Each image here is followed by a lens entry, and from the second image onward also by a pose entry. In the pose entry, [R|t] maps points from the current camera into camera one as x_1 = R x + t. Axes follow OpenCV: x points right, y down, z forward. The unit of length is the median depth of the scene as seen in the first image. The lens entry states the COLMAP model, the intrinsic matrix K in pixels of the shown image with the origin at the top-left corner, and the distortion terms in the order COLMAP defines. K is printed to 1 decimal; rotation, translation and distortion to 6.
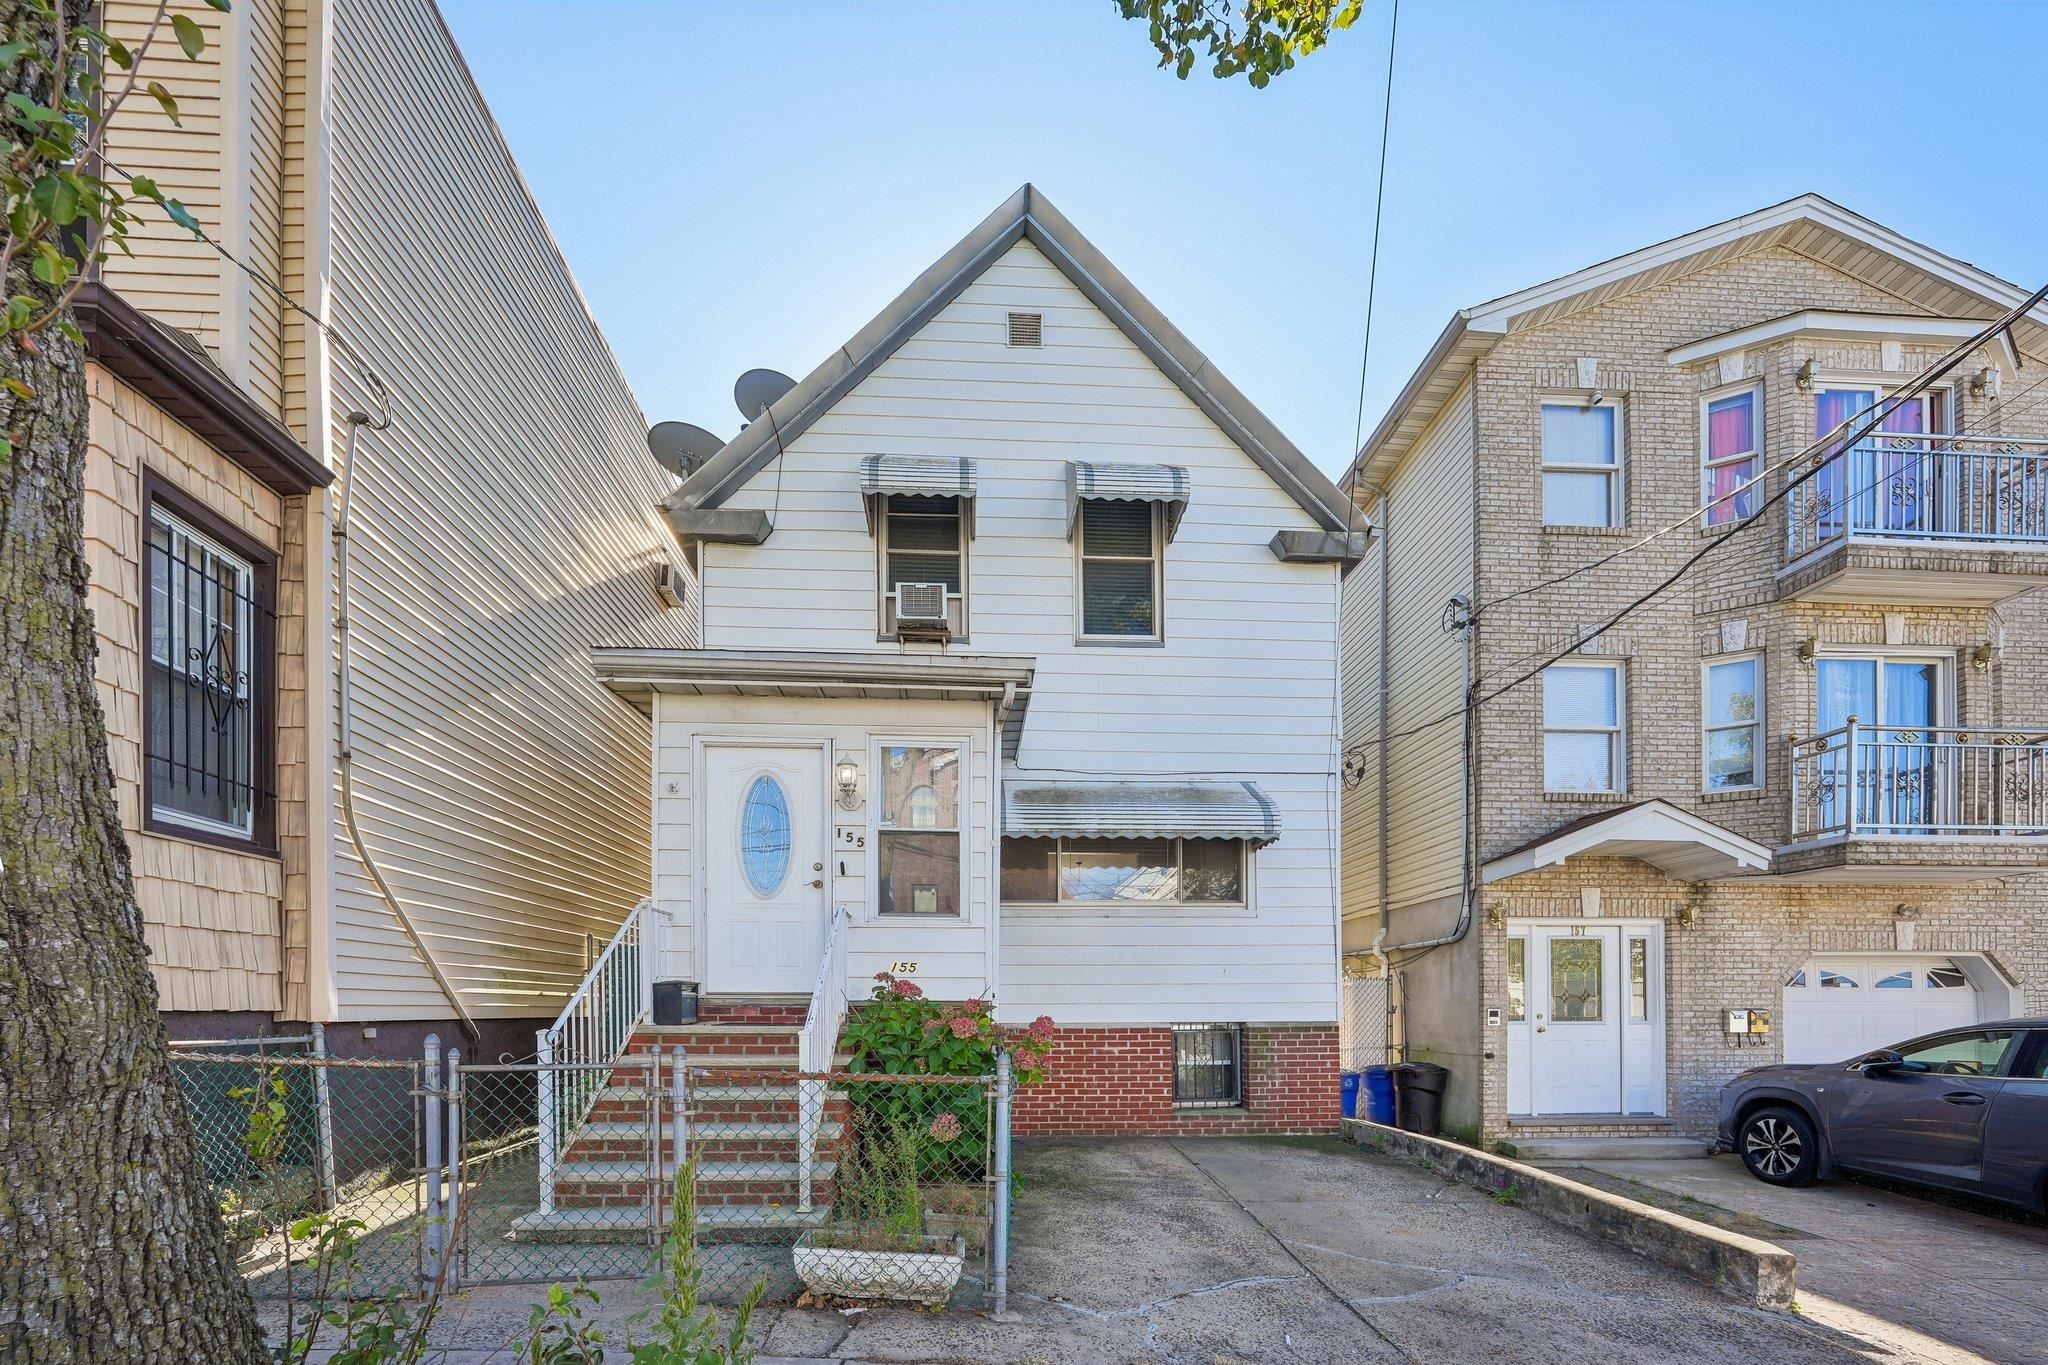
lens RADIAL K [[1095.6, 0, 987.6], [0, 1095.6, 684.5], [0, 0, 1]] dist [-0.003104, 0.001739]
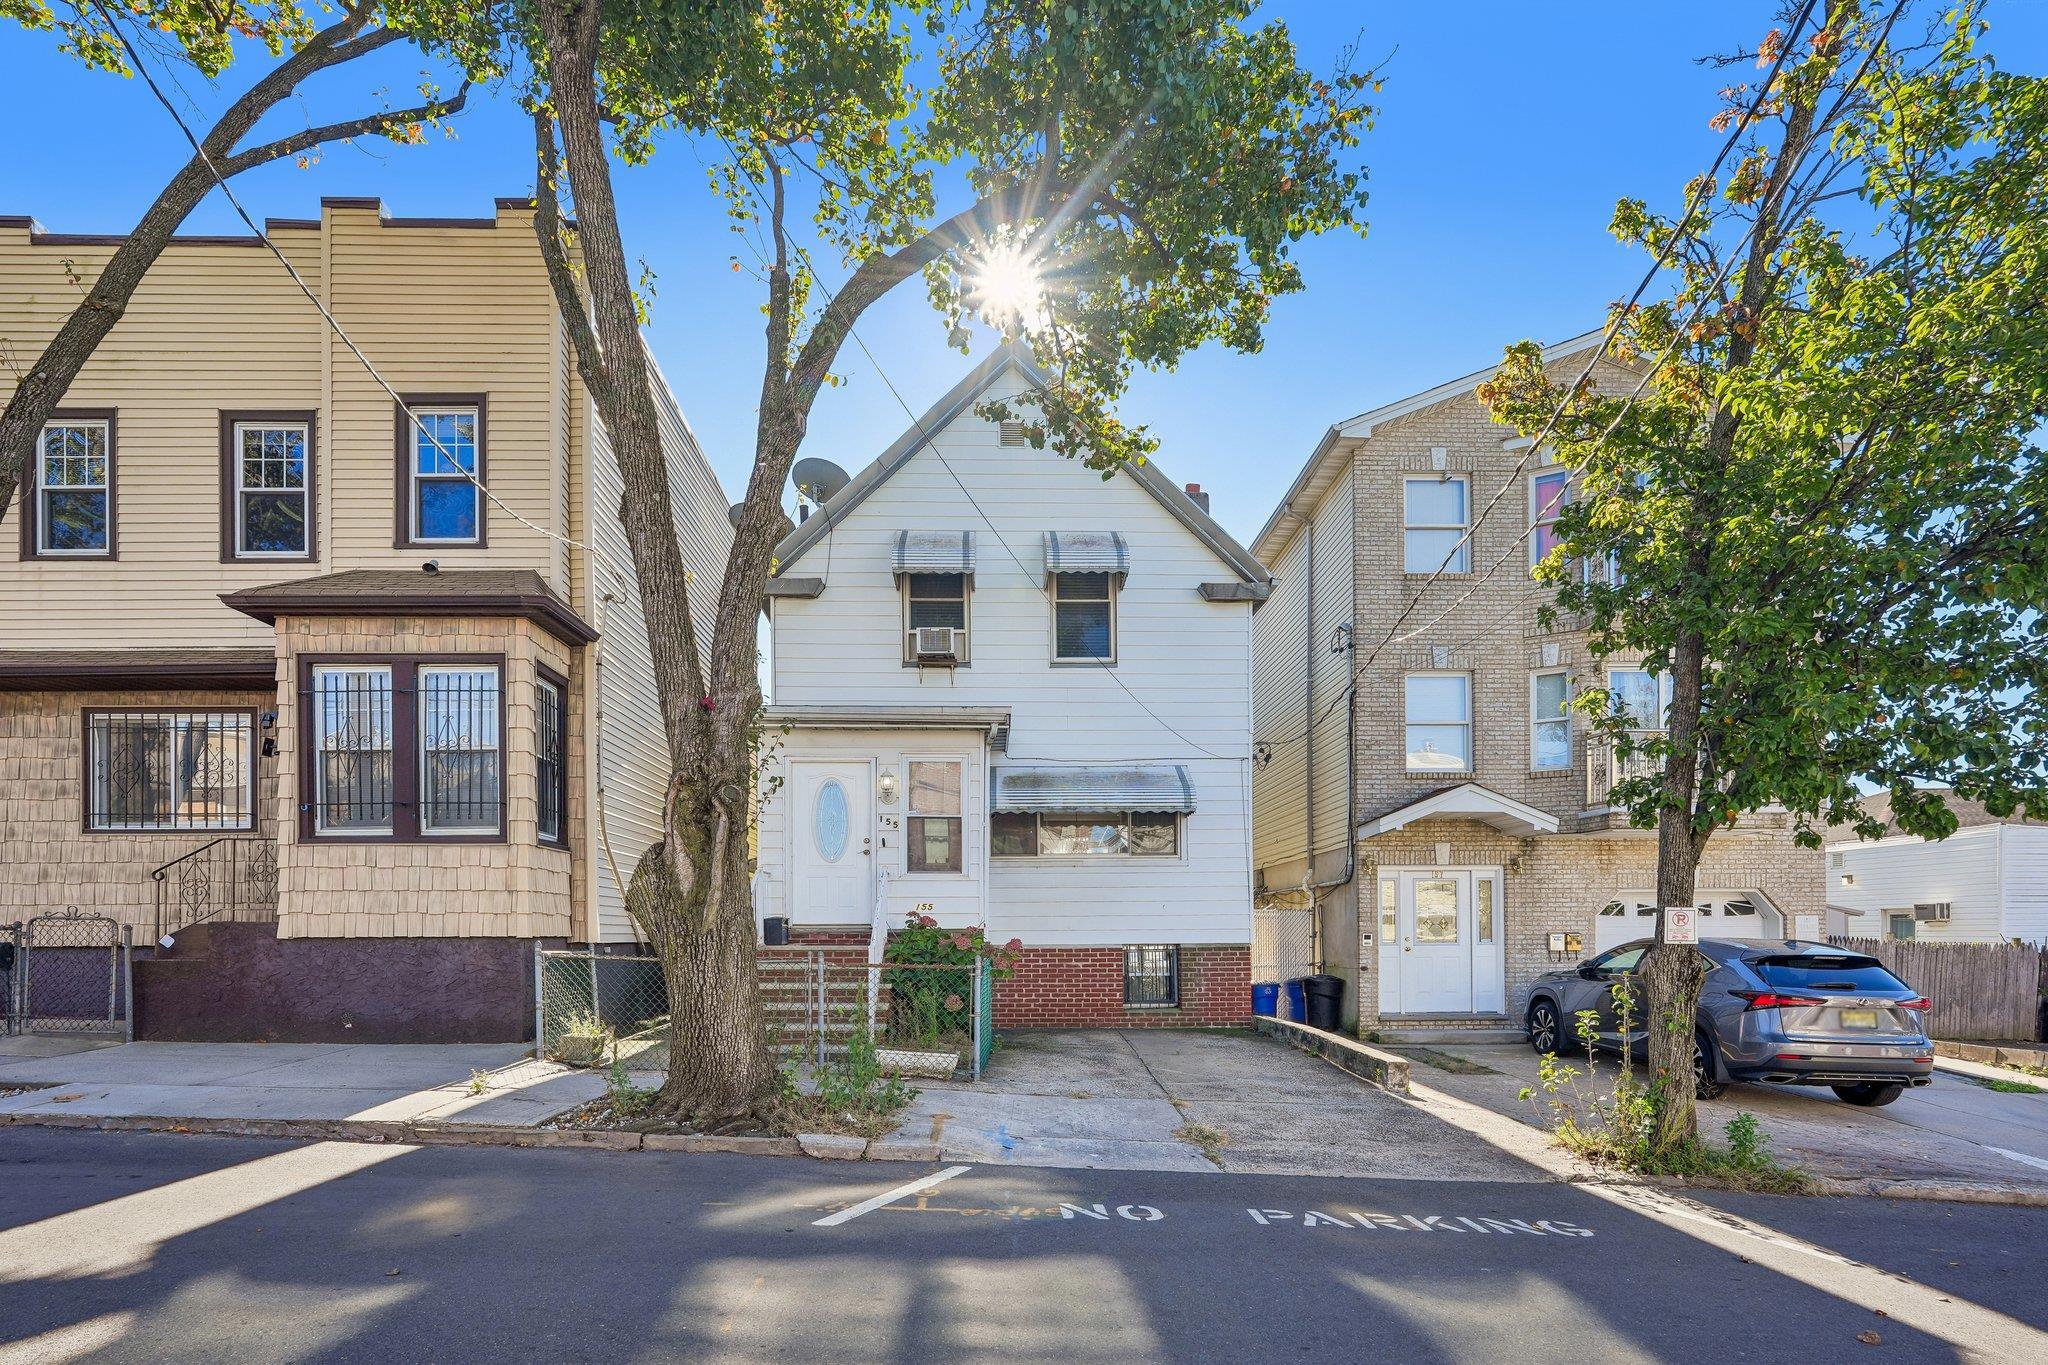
lens RADIAL K [[1068.2, 0, 1024.0], [0, 1068.2, 682.5], [0, 0, 1]] dist [0.003256, -0.000103]
pose [[0.999696, 0.001396, 0.024615, 0.016766], [-0.002744, 0.998492, 0.054831, -0.093219], [-0.024501, -0.054882, 0.998192, -0.321654]]
